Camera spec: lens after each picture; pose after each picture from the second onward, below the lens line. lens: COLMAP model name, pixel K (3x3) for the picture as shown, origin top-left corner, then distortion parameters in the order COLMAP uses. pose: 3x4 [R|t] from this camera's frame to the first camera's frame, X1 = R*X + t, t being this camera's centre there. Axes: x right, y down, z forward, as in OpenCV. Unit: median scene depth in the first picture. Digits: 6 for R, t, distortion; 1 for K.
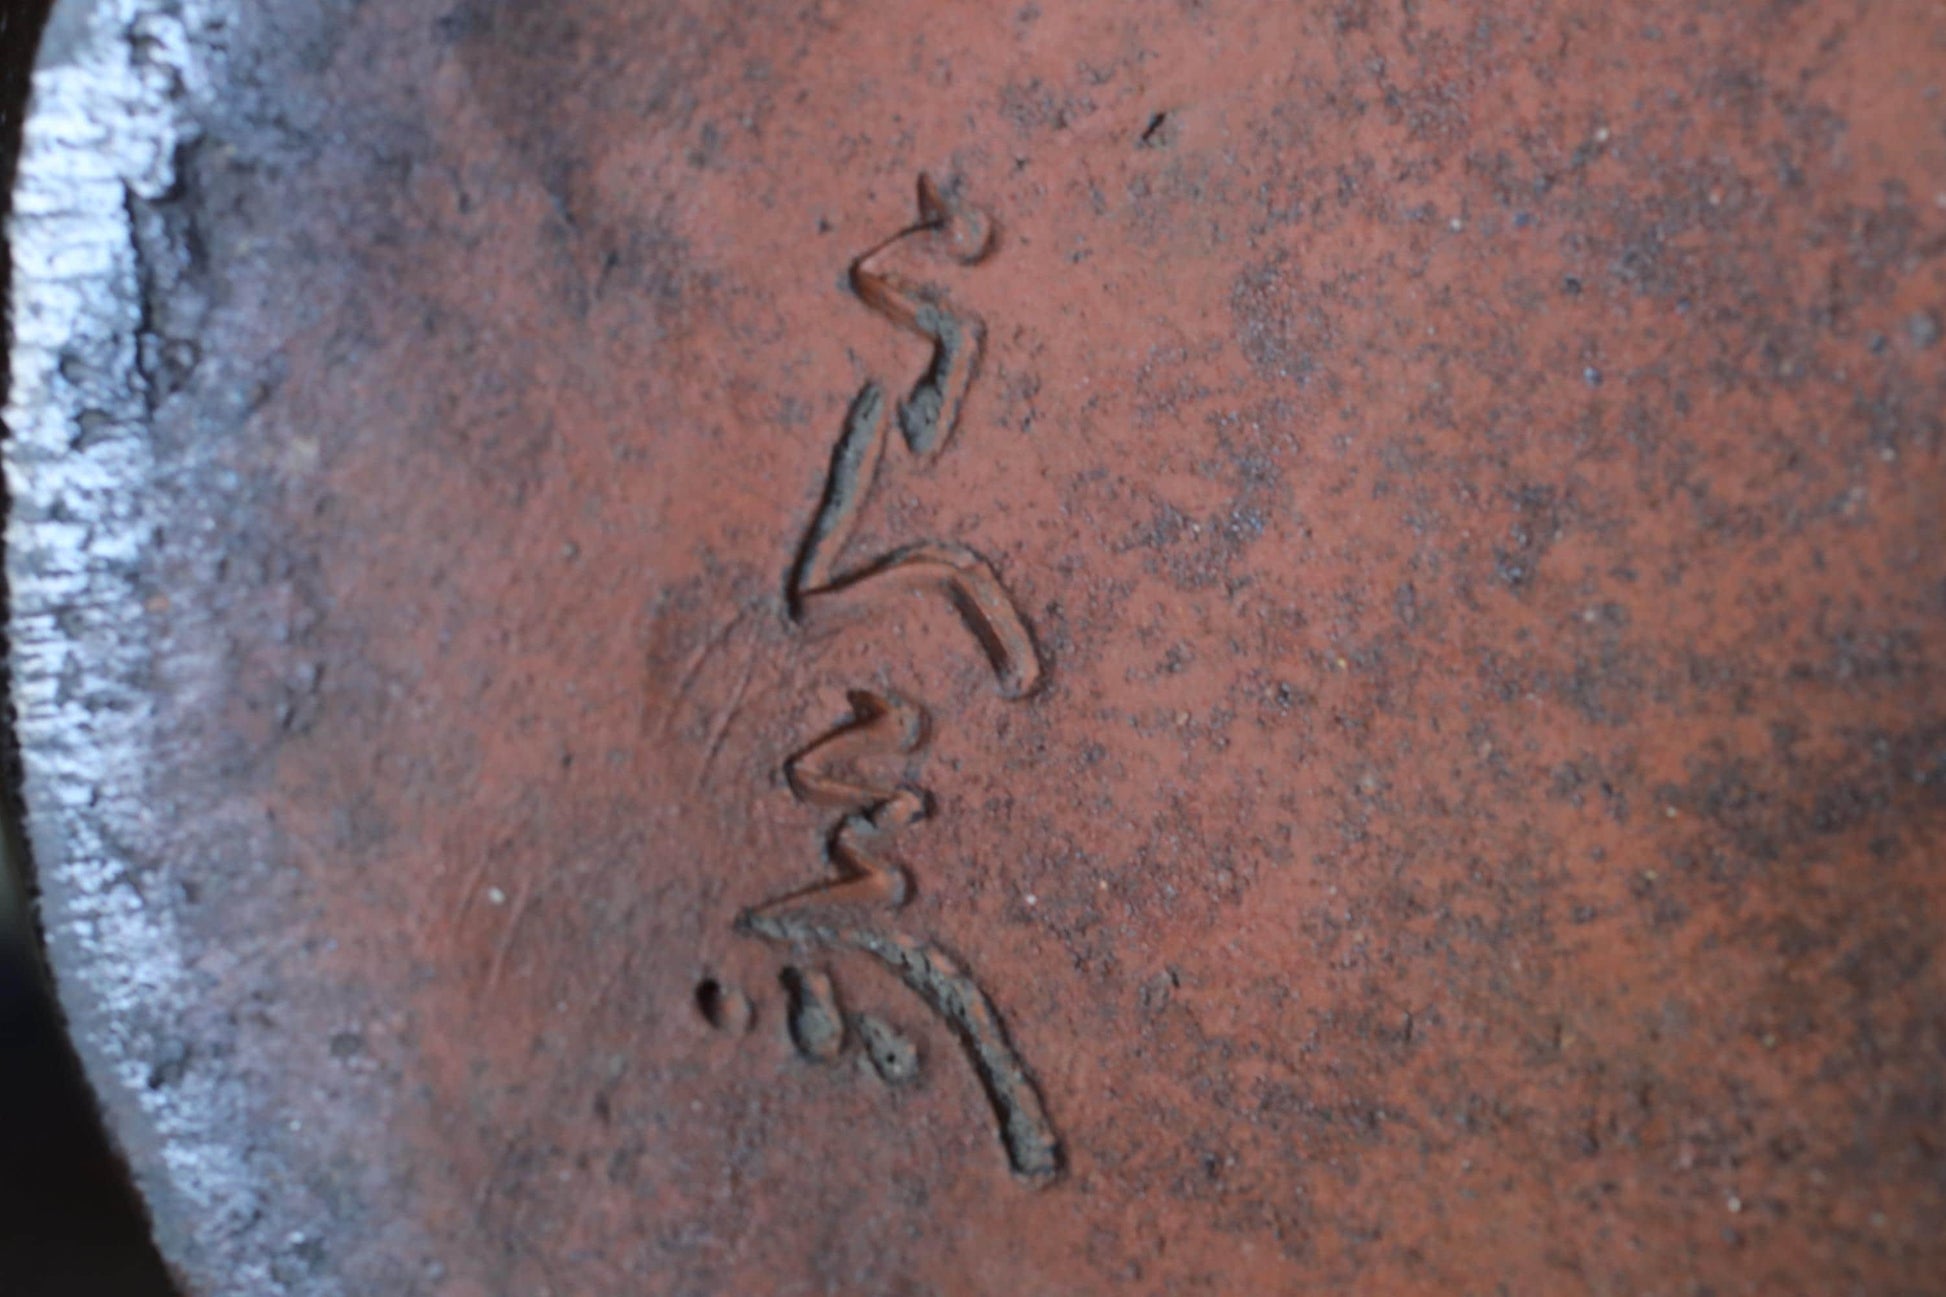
lens RADIAL K [[4843.2, 0, 979.5], [0, 4843.2, 645.8], [0, 0, 1]] dist [0.240579, 0.000000]
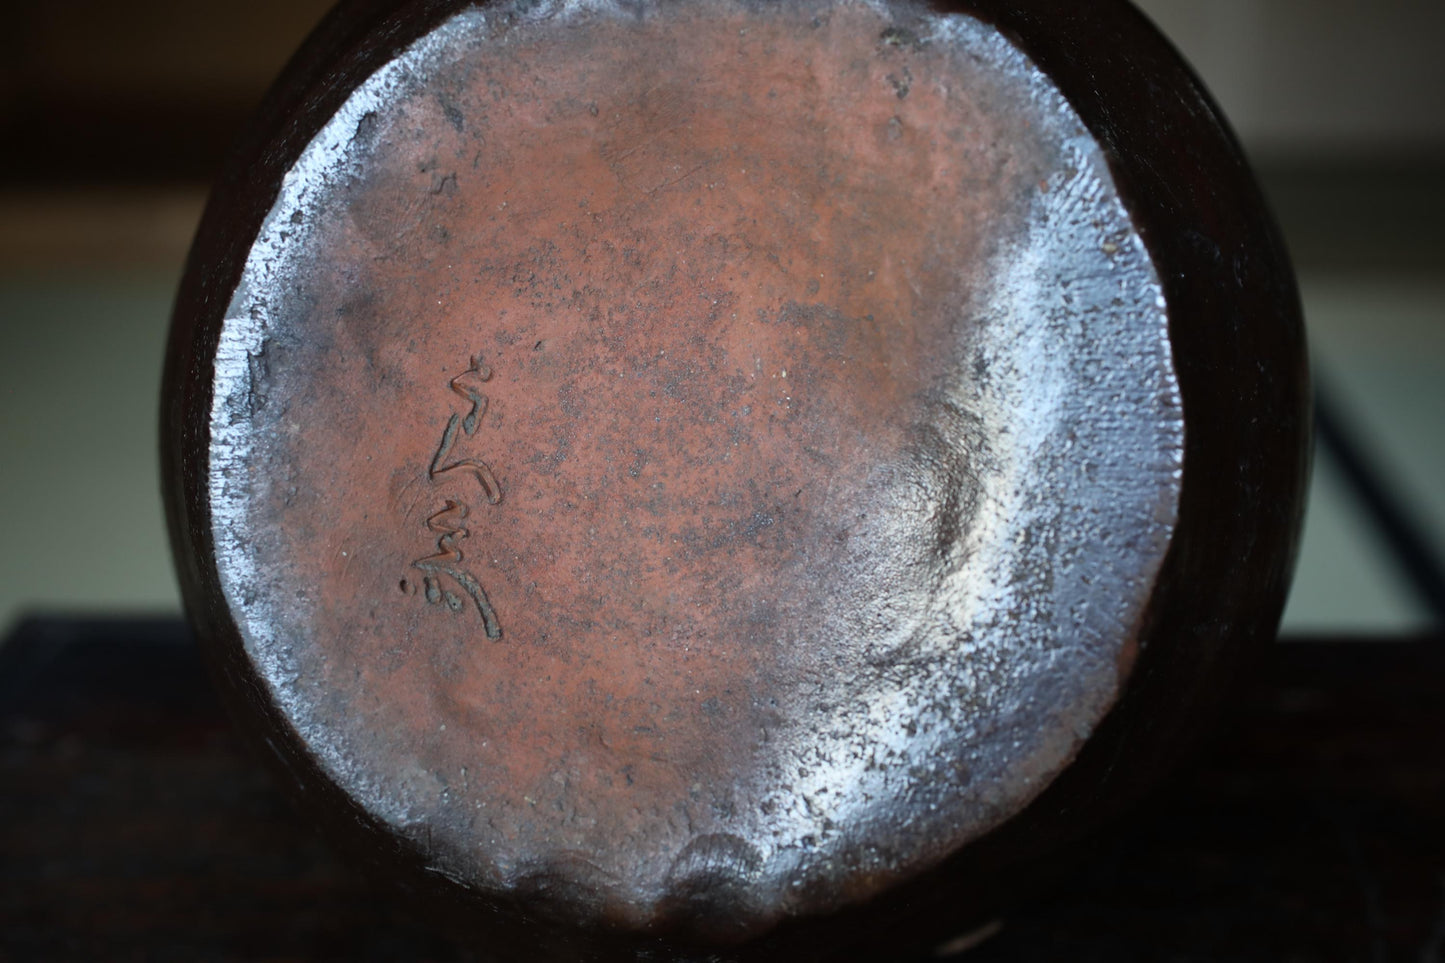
lens RADIAL K [[3596.3, 0, 753.0], [0, 3596.3, 476.6], [0, 0, 1]] dist [0.240579, 0.000000]
pose [[0.997884, 0.034270, 0.055262, 0.051224], [-0.032455, 0.998914, -0.033419, 0.073260], [-0.056347, 0.031555, 0.997912, -1.653869]]
